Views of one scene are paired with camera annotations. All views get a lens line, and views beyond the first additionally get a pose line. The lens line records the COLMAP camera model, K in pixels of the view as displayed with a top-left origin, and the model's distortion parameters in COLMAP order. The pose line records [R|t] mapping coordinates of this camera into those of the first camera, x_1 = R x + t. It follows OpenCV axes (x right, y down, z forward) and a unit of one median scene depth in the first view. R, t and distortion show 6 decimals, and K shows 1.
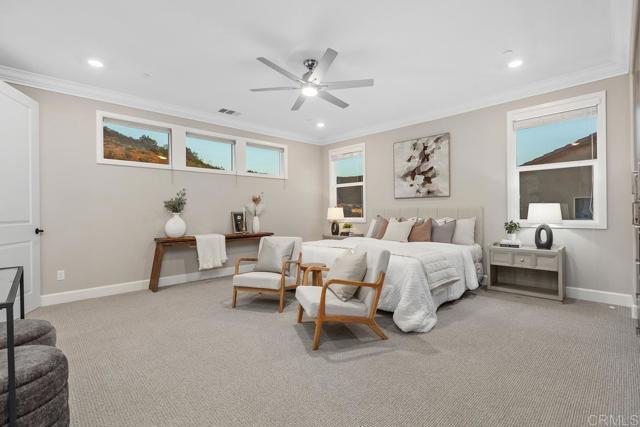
lens RADIAL K [[300.4, 0, 321.9], [0, 300.4, 213.4], [0, 0, 1]] dist [-0.002779, 0.000127]
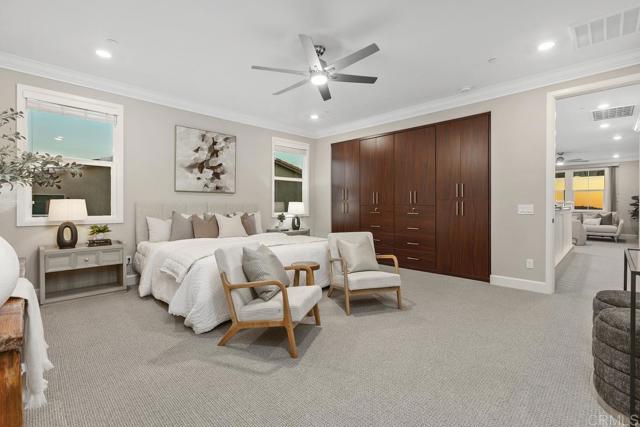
lens RADIAL K [[294.9, 0, 320.4], [0, 294.9, 207.3], [0, 0, 1]] dist [0.017820, 0.000253]
pose [[-0.034064, 0.003365, 0.999414, -0.643858], [0.008489, 0.999959, -0.003078, 0.001550], [-0.999384, 0.008379, -0.034091, 0.677414]]
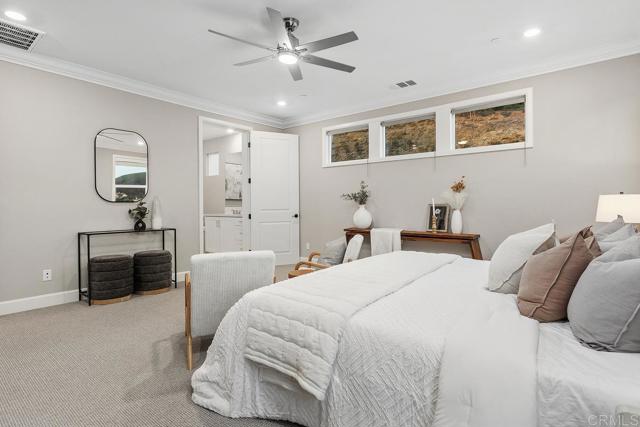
lens RADIAL K [[332.6, 0, 322.0], [0, 332.6, 211.5], [0, 0, 1]] dist [-0.002651, -0.000542]
pose [[0.112192, 0.030715, -0.993212, 0.582551], [-0.000172, 0.999523, 0.030891, -0.012579], [0.993686, -0.003295, 0.112144, 0.654706]]
